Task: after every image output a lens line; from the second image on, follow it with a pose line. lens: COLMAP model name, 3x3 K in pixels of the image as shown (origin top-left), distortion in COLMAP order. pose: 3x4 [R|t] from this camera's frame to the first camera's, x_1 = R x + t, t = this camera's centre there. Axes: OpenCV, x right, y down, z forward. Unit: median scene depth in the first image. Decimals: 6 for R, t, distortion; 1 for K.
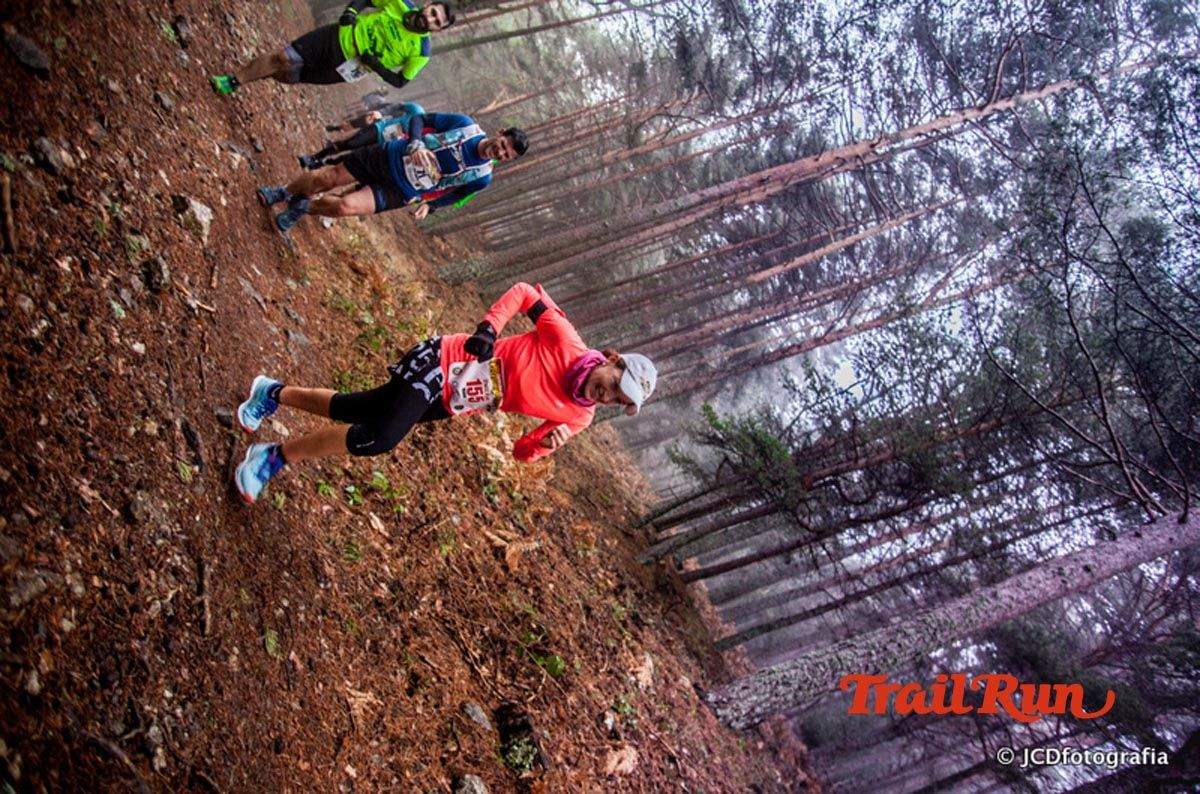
lens RADIAL K [[730.4, 0, 606.6], [0, 730.4, 405.2], [0, 0, 1]] dist [-0.092588, 0.050031]
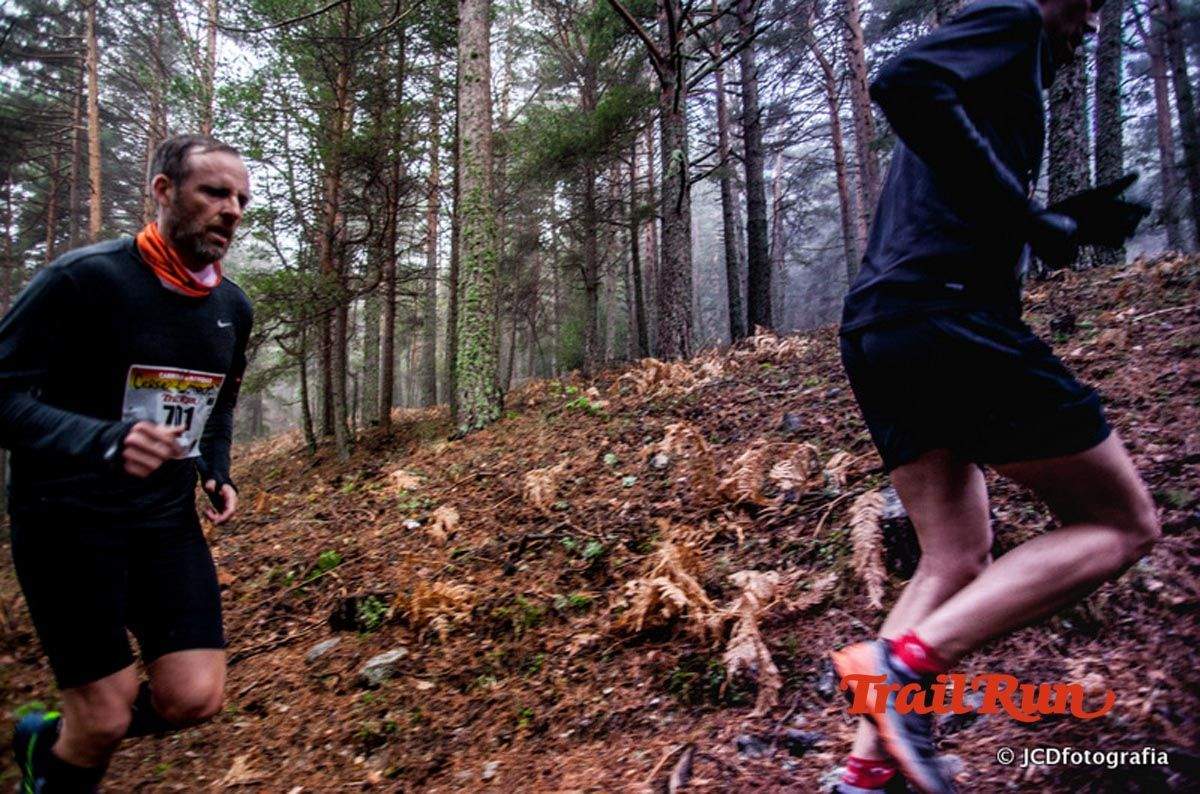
lens RADIAL K [[731.6, 0, 606.3], [0, 731.6, 405.8], [0, 0, 1]] dist [-0.094478, 0.053173]
pose [[0.271119, -0.940236, 0.206035, 0.006411], [0.827960, 0.336970, 0.448255, 0.041133], [-0.490893, 0.049059, 0.869837, -0.007224]]
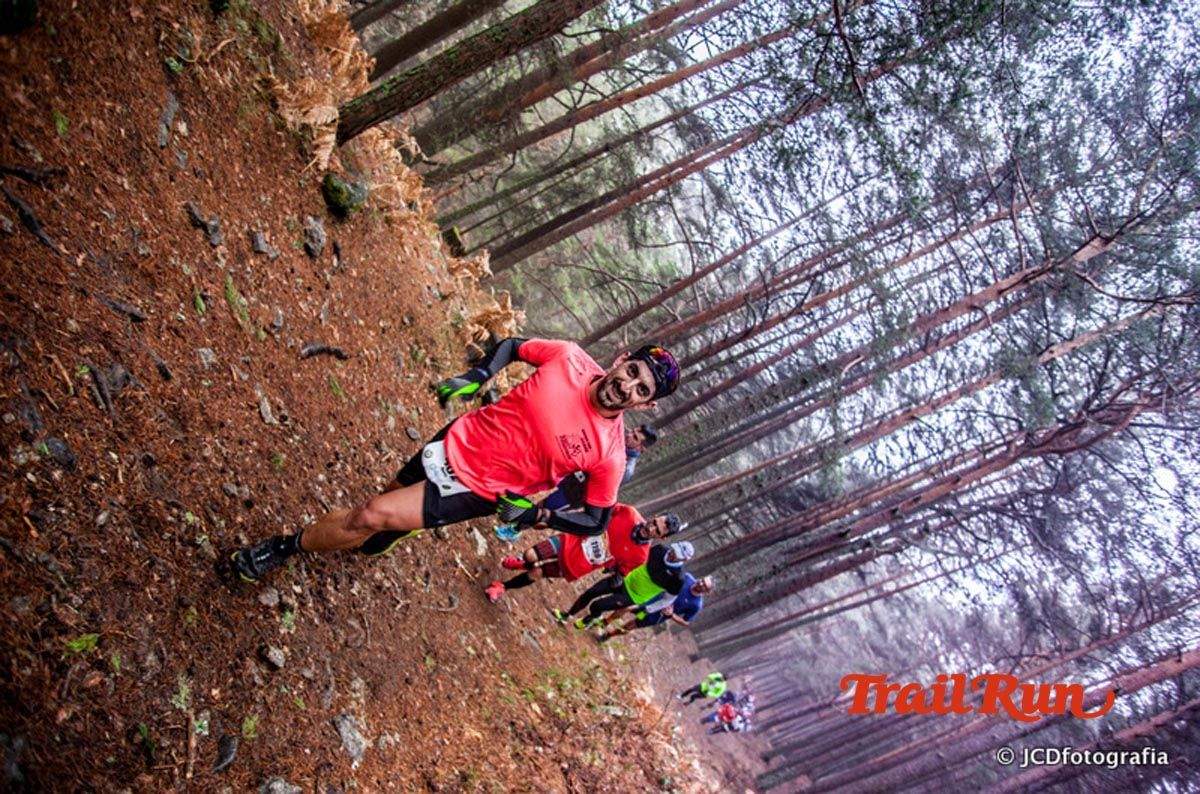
lens RADIAL K [[730.4, 0, 606.6], [0, 730.4, 405.2], [0, 0, 1]] dist [-0.092588, 0.050031]
pose [[0.885425, -0.243342, -0.395989, 0.115808], [-0.120825, 0.702185, -0.701668, 0.163411], [0.448803, 0.669120, 0.592330, -0.040273]]
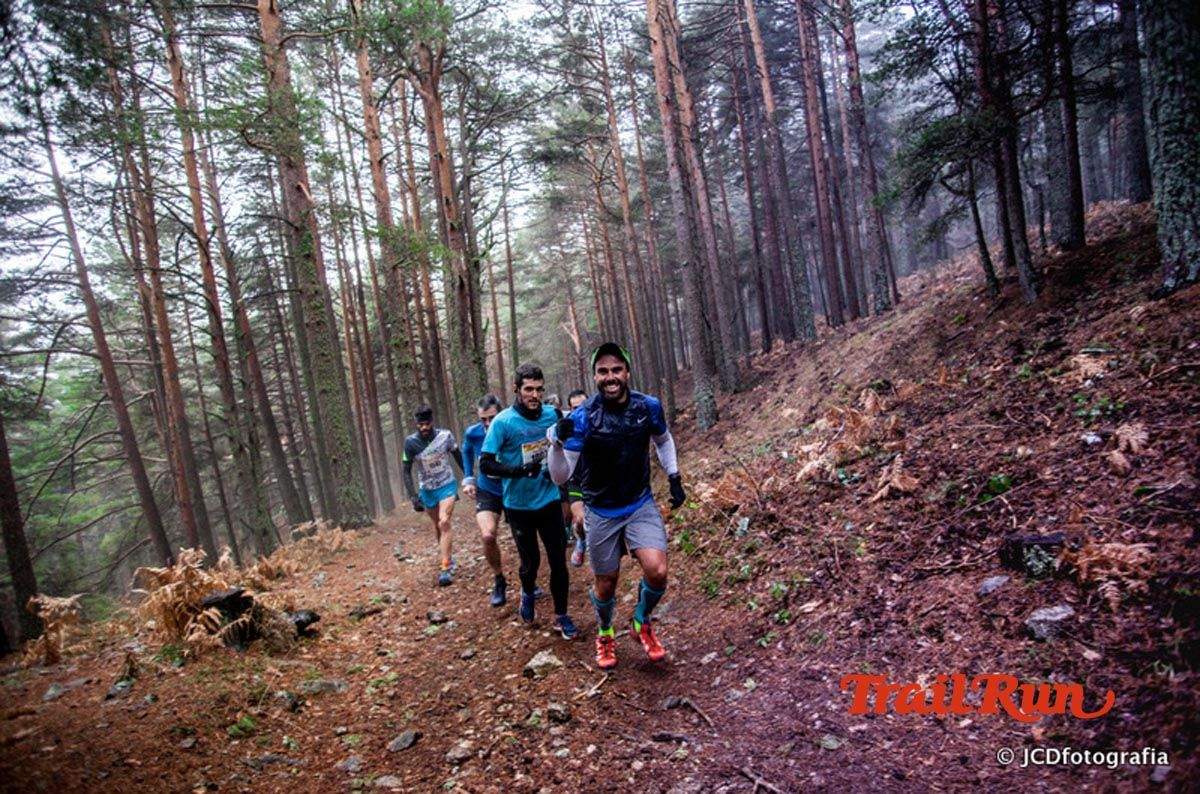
lens RADIAL K [[730.4, 0, 606.6], [0, 730.4, 405.2], [0, 0, 1]] dist [-0.092588, 0.050031]
pose [[0.140220, -0.961357, -0.236919, 0.047423], [0.919987, 0.214957, -0.327747, 0.039278], [0.366009, -0.172006, 0.914577, -0.021907]]
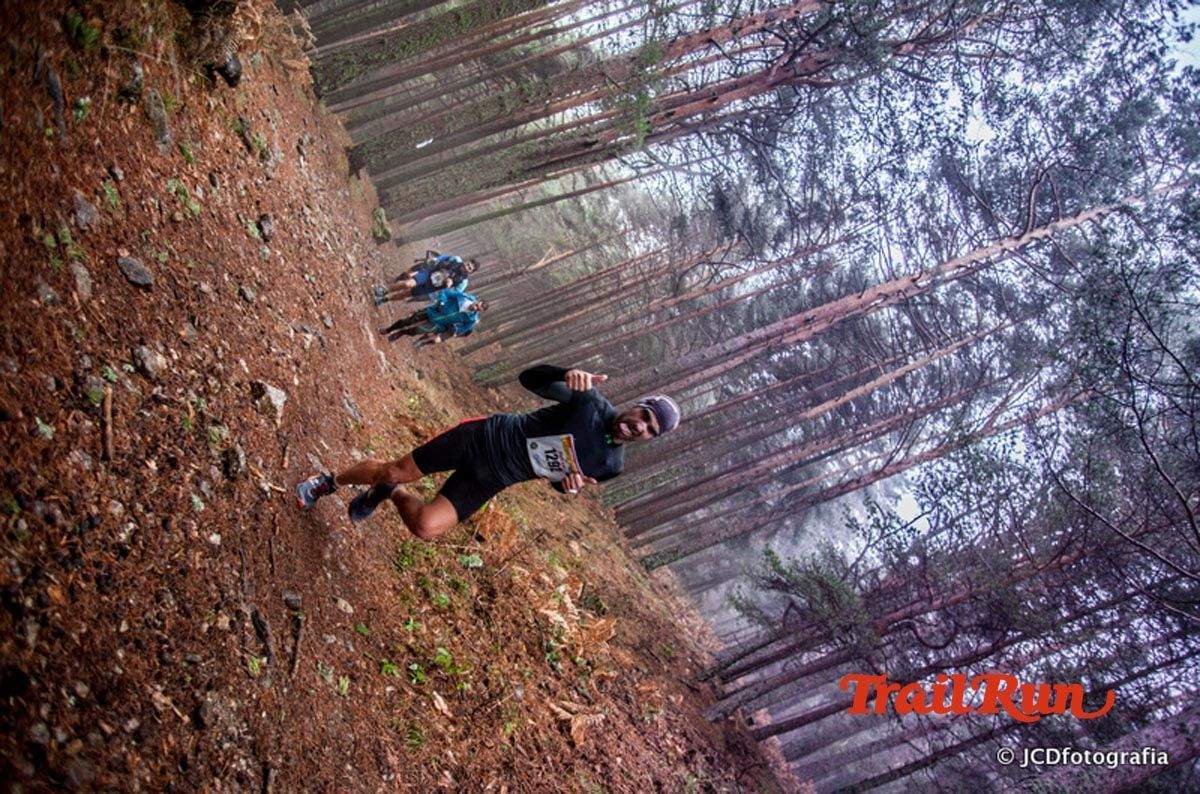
lens RADIAL K [[731.3, 0, 605.3], [0, 731.3, 406.1], [0, 0, 1]] dist [-0.094610, 0.053294]
pose [[0.996459, -0.046092, -0.070319, -0.002379], [0.031885, 0.981032, -0.191208, -0.008316], [0.077799, 0.188289, 0.979027, -0.000570]]
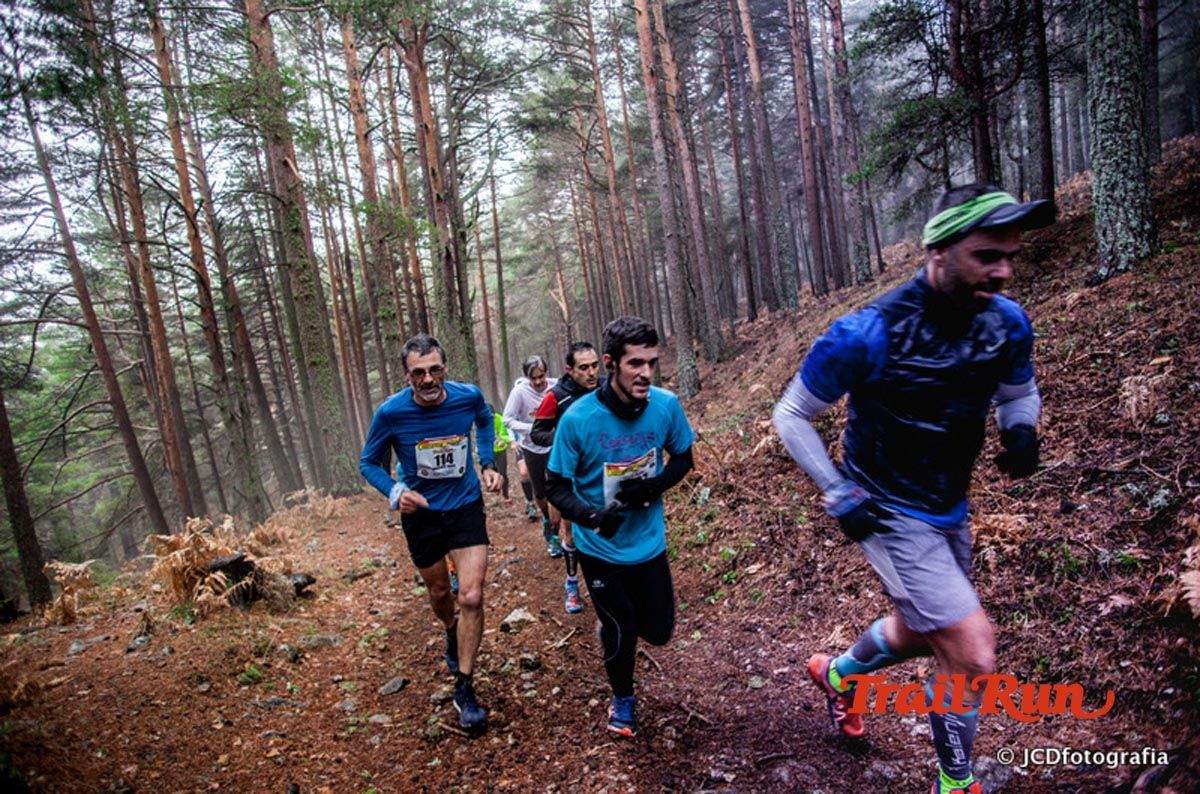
lens RADIAL K [[730.4, 0, 606.6], [0, 730.4, 405.2], [0, 0, 1]] dist [-0.092588, 0.050031]
pose [[0.144110, -0.949248, -0.279572, 0.062463], [0.924465, 0.229923, -0.304139, 0.055841], [0.352983, -0.214625, 0.910680, -0.044064]]
